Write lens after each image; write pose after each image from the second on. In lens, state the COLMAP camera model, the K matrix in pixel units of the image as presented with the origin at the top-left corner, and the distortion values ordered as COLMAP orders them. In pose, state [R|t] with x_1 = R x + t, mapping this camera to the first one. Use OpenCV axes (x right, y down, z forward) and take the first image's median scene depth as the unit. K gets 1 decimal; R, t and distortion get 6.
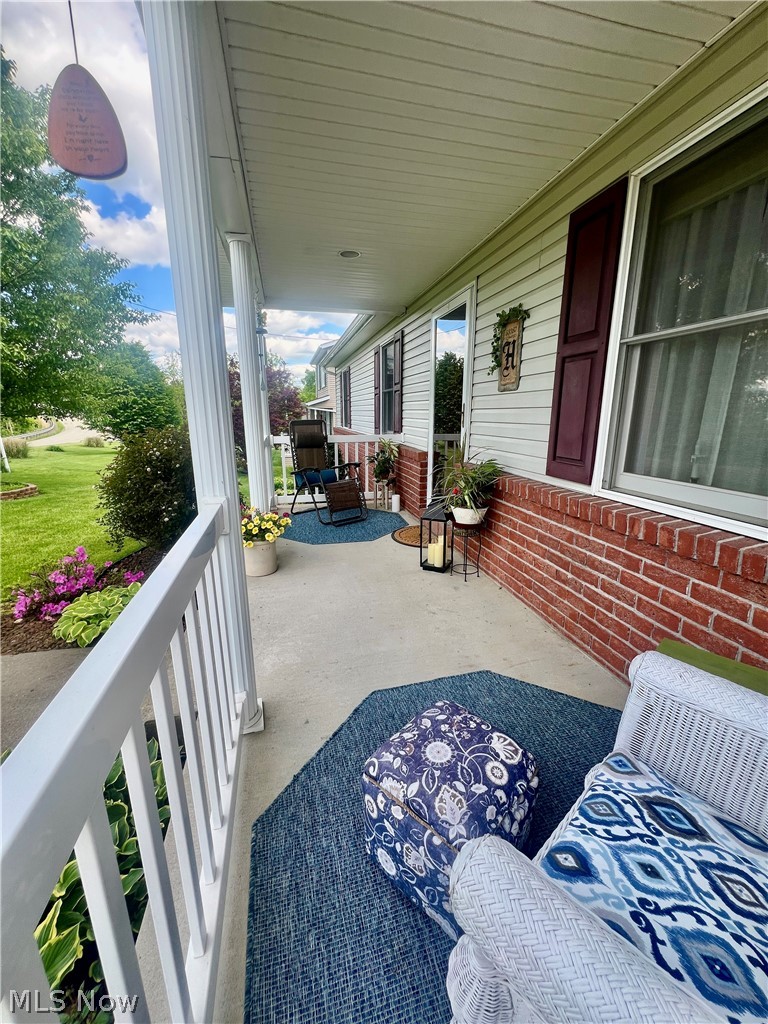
lens RADIAL K [[411.1, 0, 387.9], [0, 411.1, 514.6], [0, 0, 1]] dist [-0.000268, -0.000063]
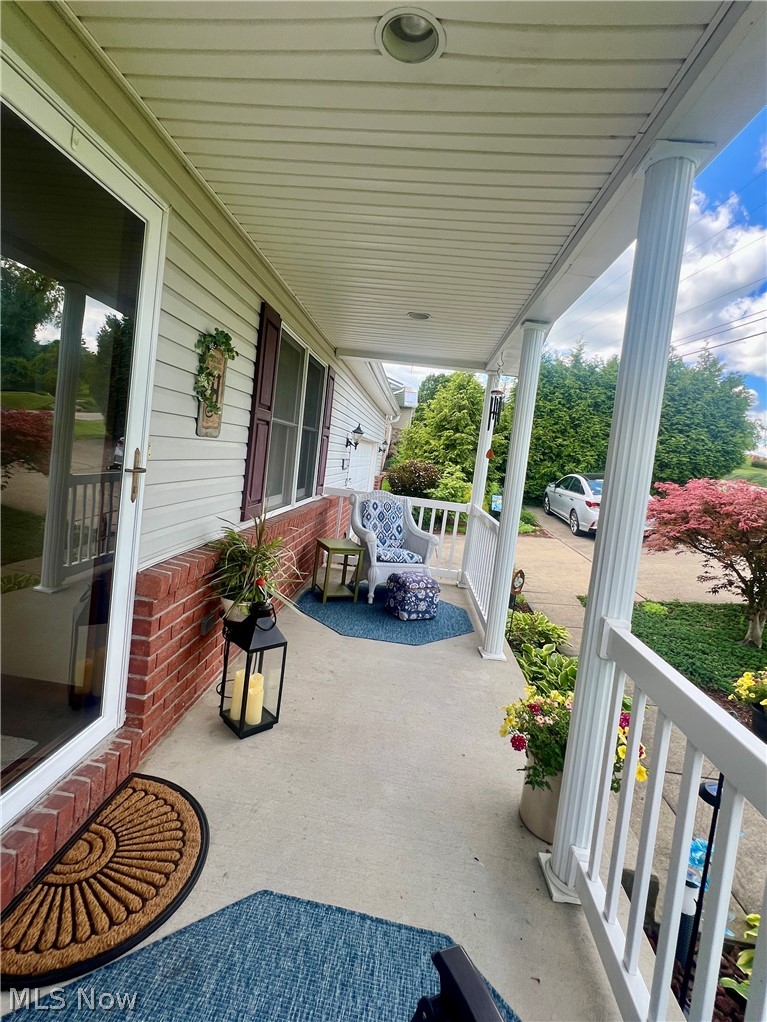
lens RADIAL K [[410.3, 0, 385.7], [0, 410.3, 508.3], [0, 0, 1]] dist [-0.000268, -0.000063]
pose [[-0.936950, -0.132160, 0.323508, -0.267776], [-0.014140, 0.939311, 0.342776, -0.452148], [-0.349176, 0.316589, -0.881957, 1.633063]]
